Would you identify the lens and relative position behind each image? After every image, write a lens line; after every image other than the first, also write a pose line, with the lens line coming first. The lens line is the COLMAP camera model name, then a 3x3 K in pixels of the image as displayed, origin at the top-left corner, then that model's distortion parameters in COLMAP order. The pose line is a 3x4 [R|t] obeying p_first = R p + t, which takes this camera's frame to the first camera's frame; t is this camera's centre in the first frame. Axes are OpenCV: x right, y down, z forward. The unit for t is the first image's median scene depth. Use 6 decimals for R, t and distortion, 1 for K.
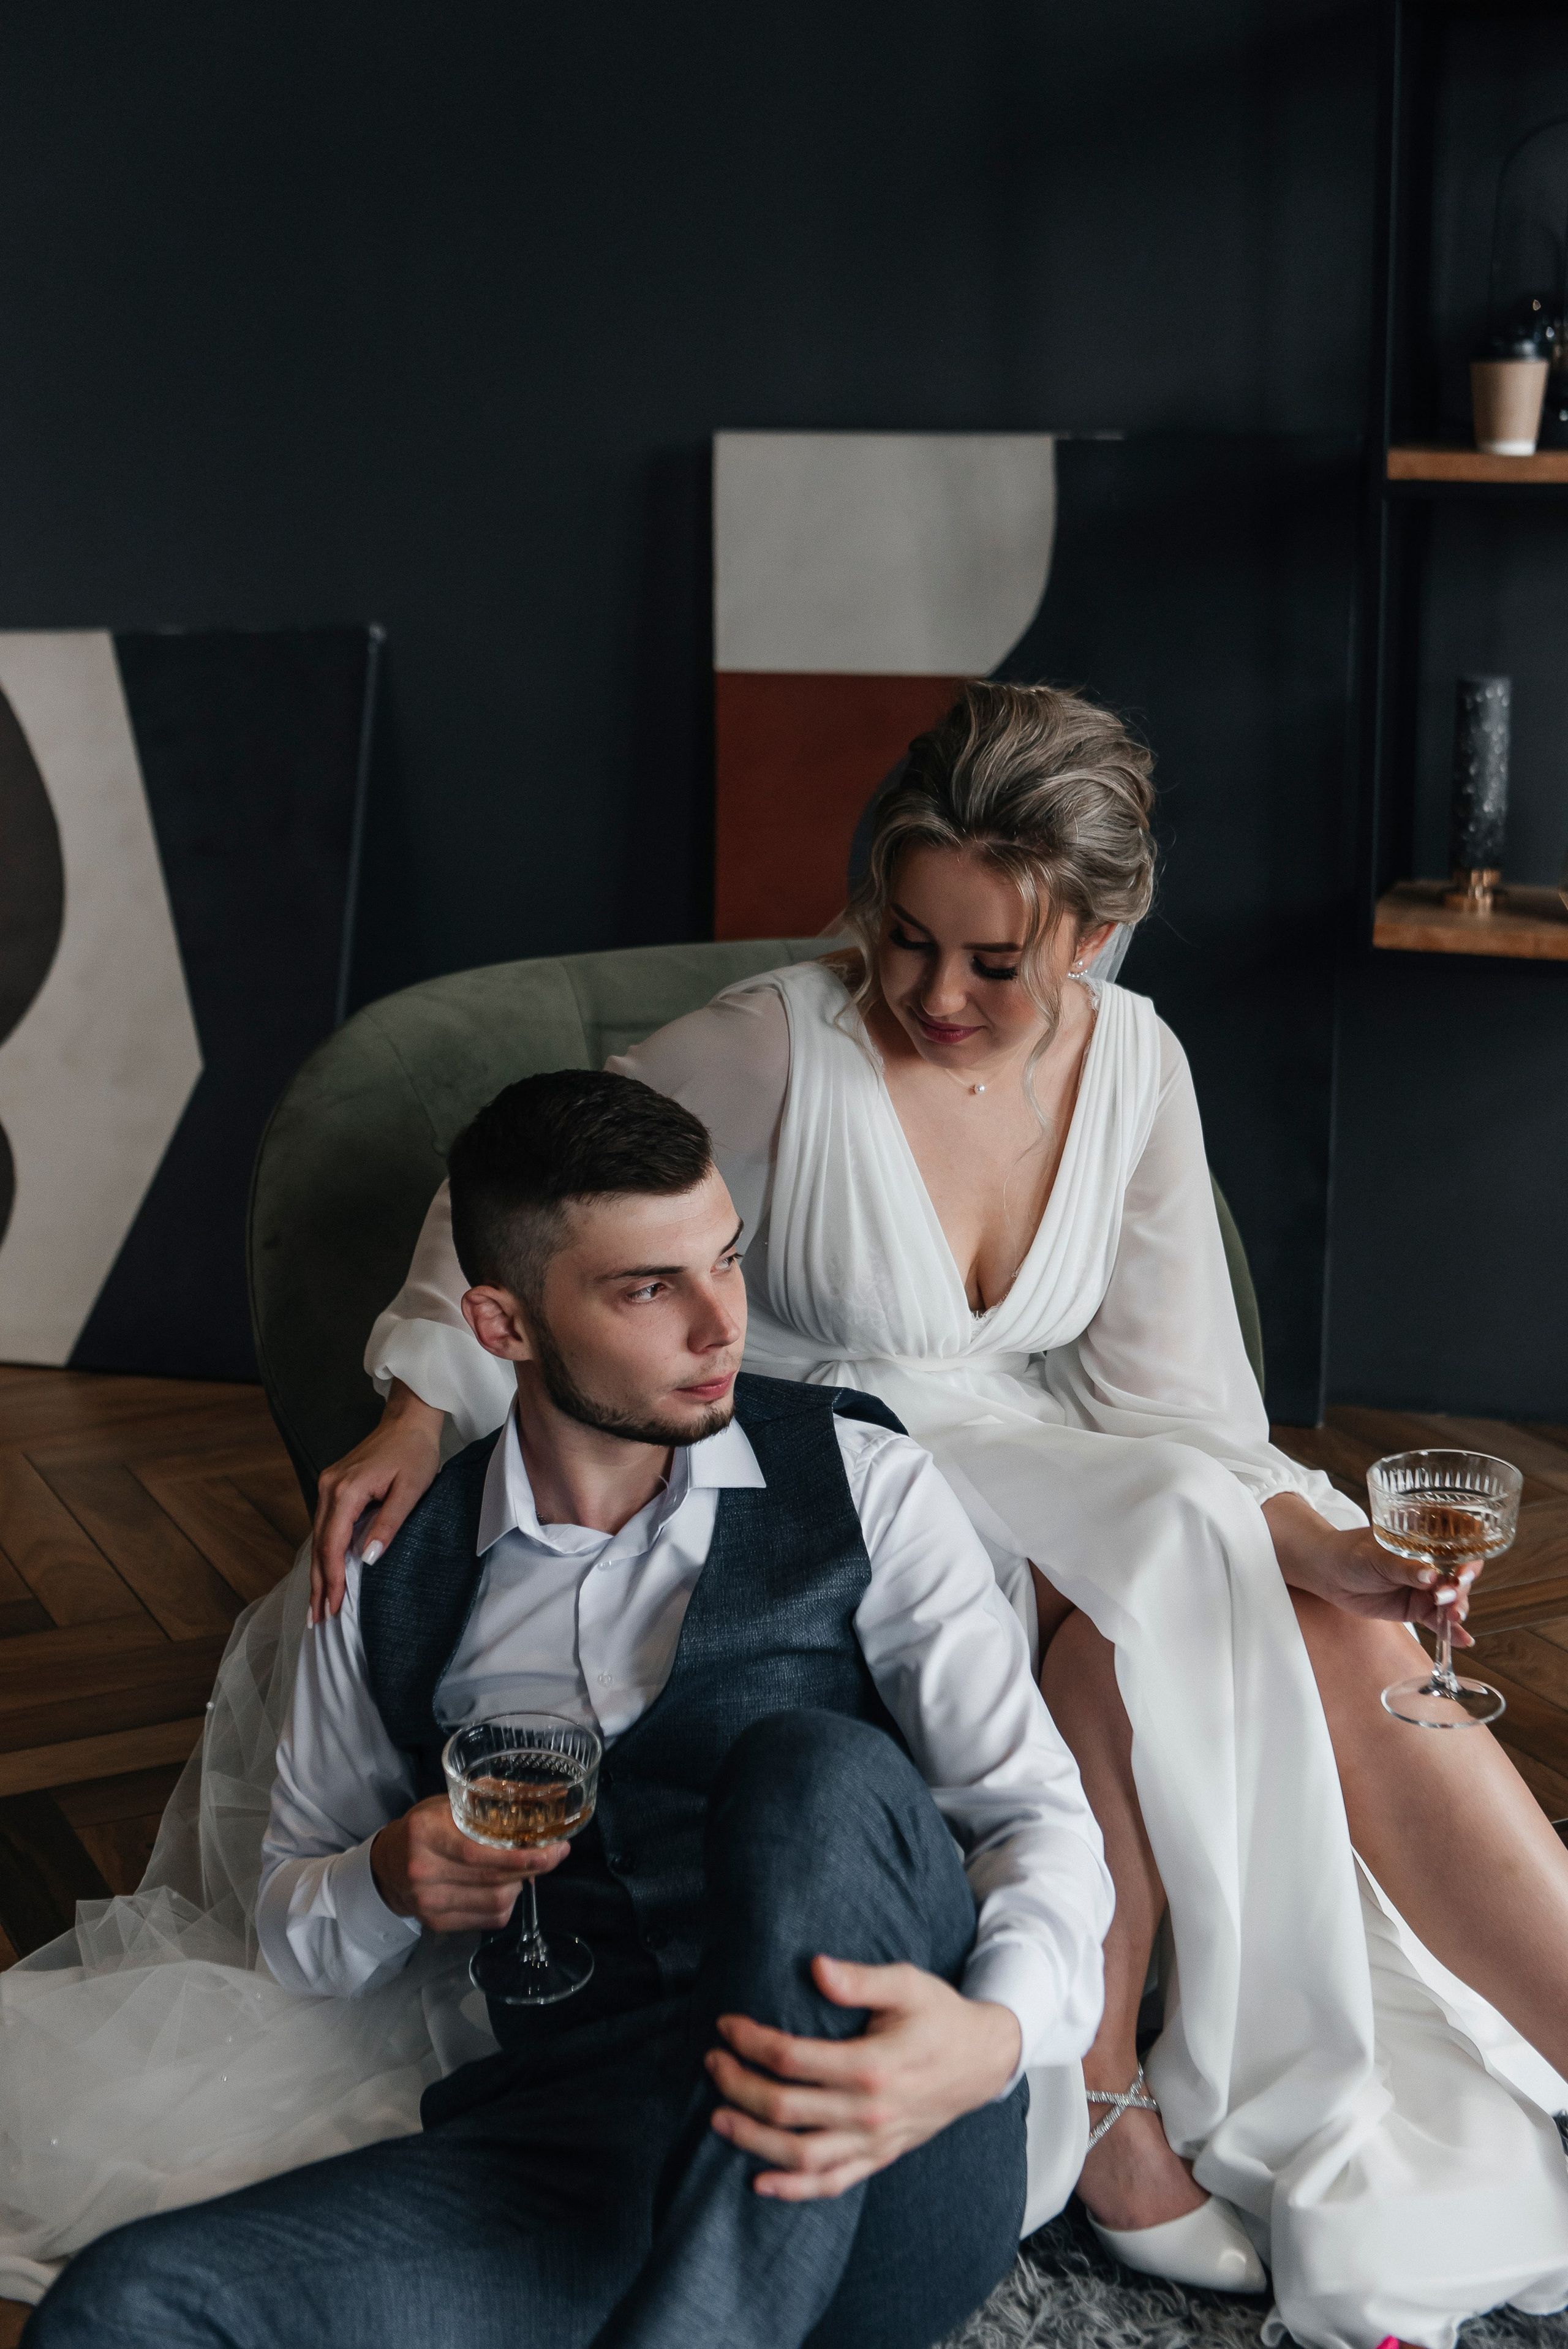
lens RADIAL K [[3258.5, 0, 830.0], [0, 3258.5, 1163.7], [0, 0, 1]] dist [-0.039866, 0.000000]
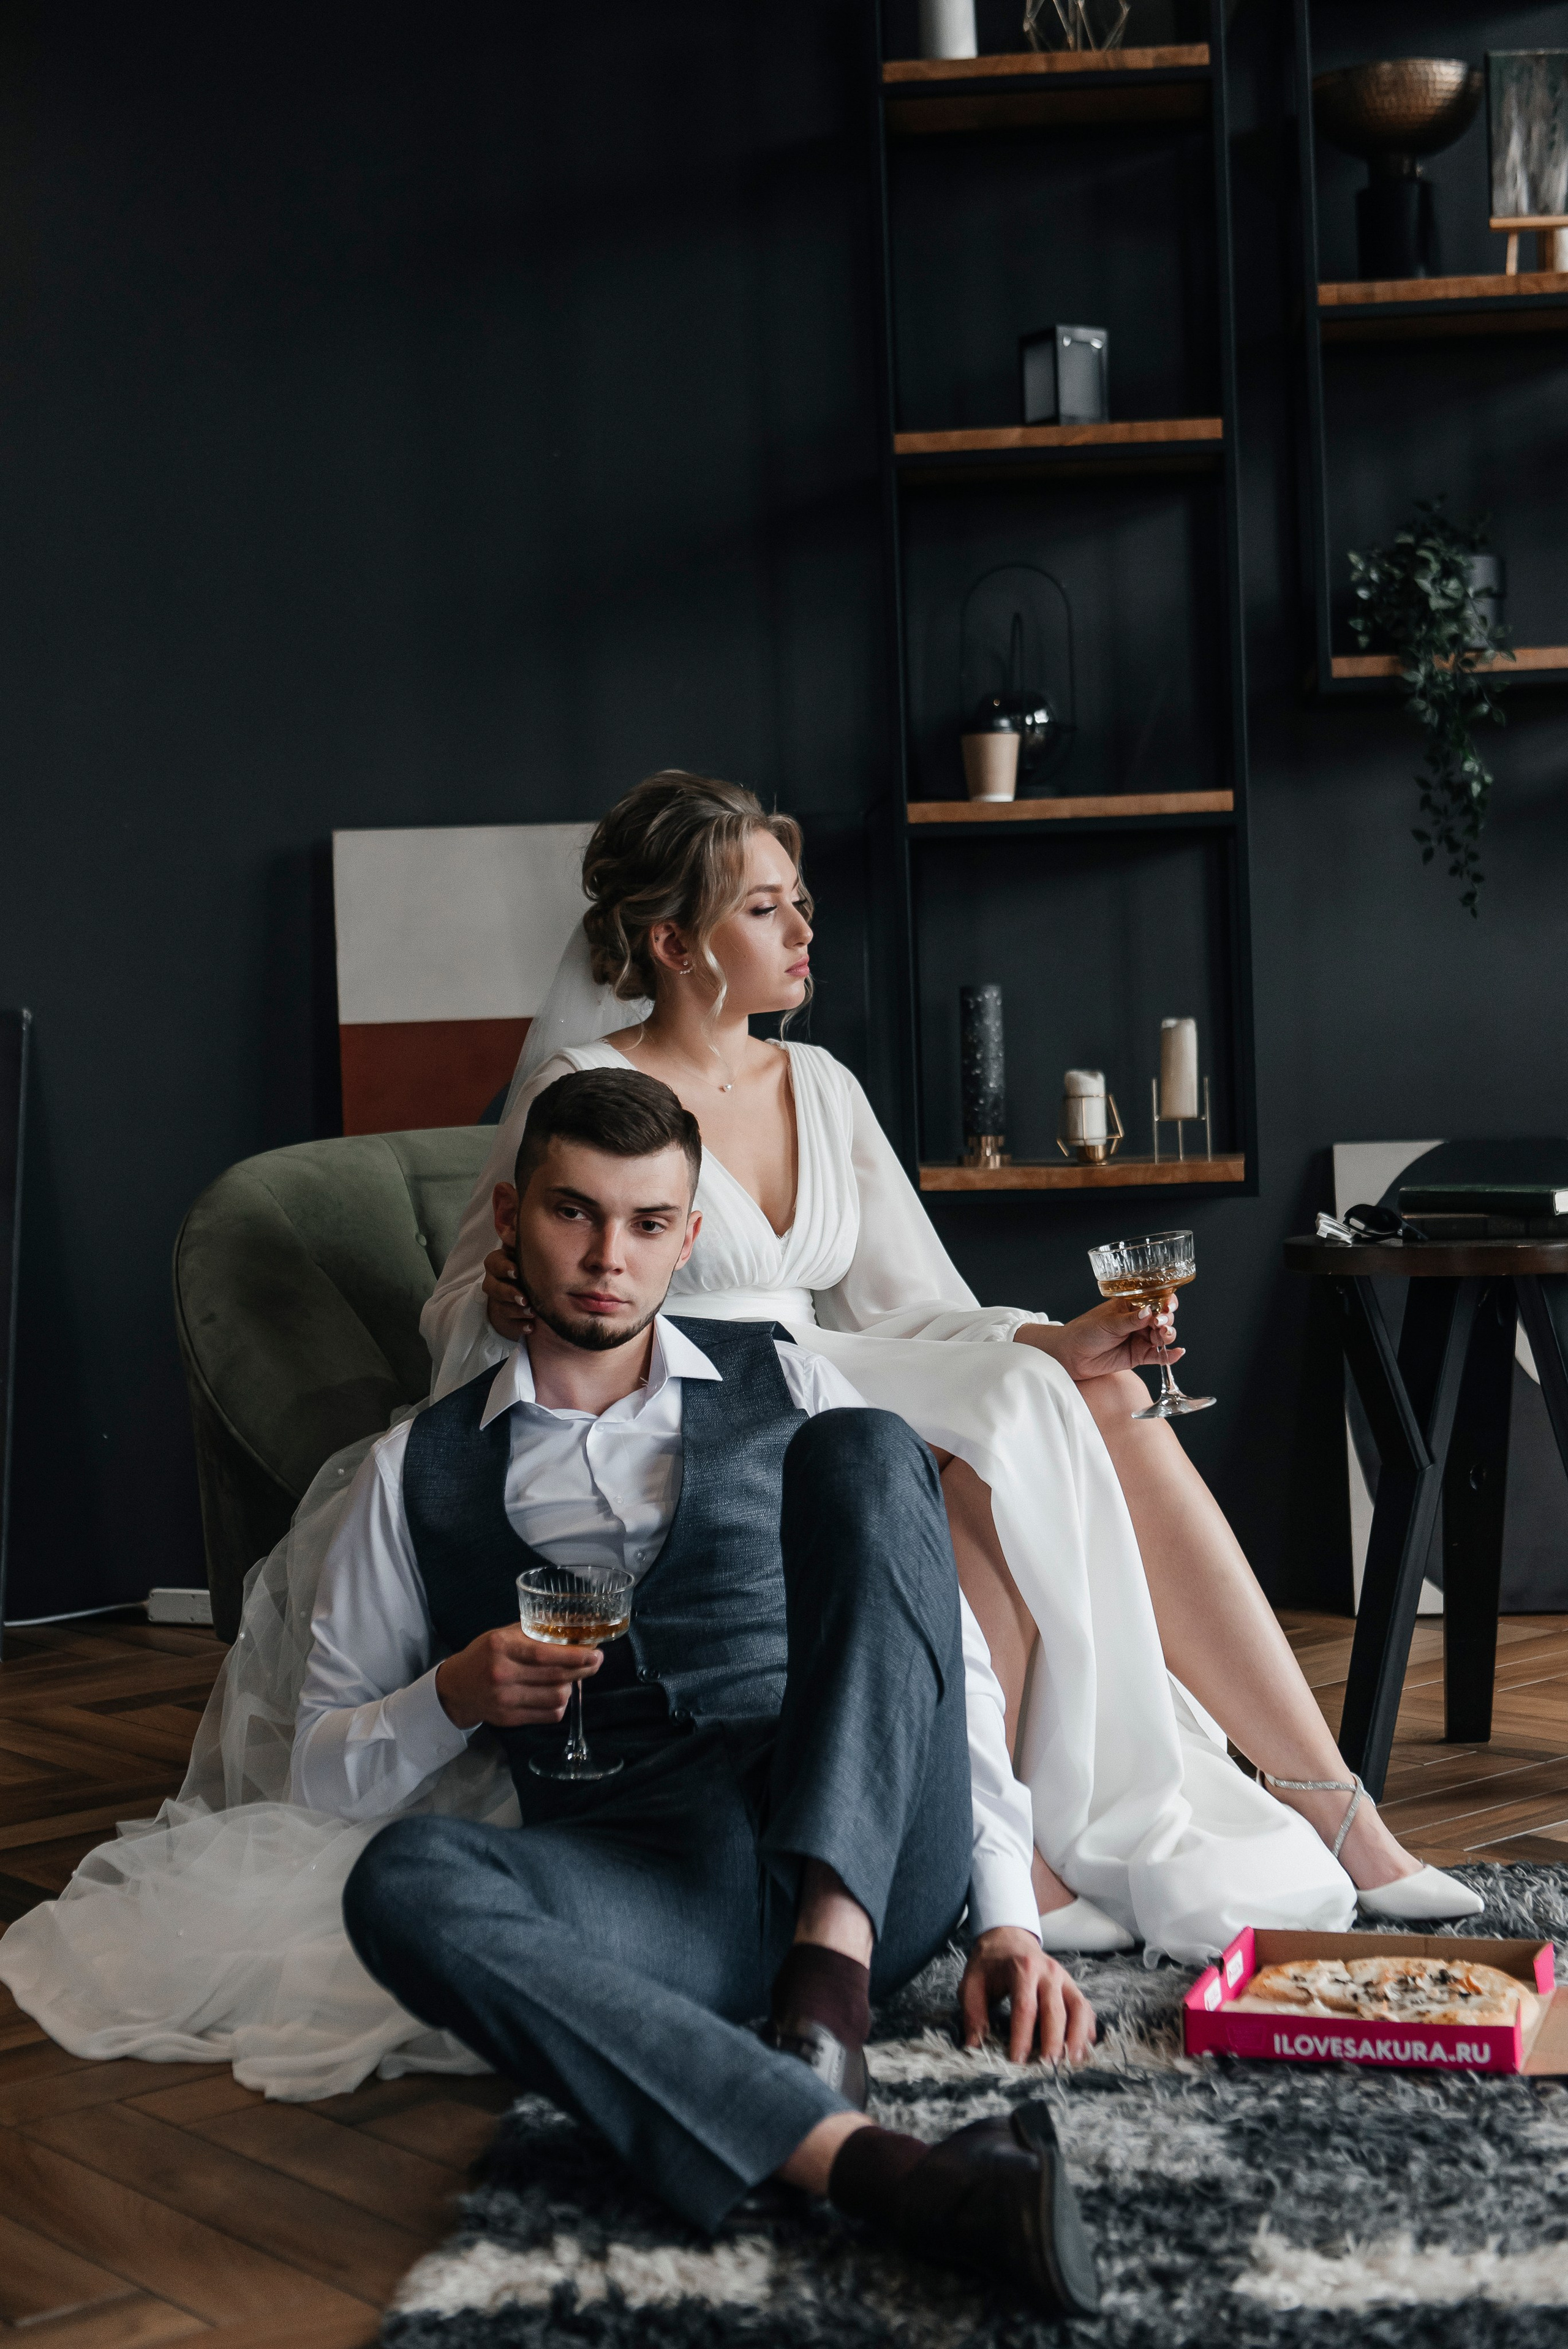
lens RADIAL K [[3258.5, 0, 785.4], [0, 3258.5, 1152.6], [0, 0, 1]] dist [-0.039866, 0.000000]
pose [[0.969856, -0.034201, 0.241267, -0.191150], [0.085138, 0.975263, -0.203993, 0.175826], [-0.228322, 0.218384, 0.948777, -0.187608]]
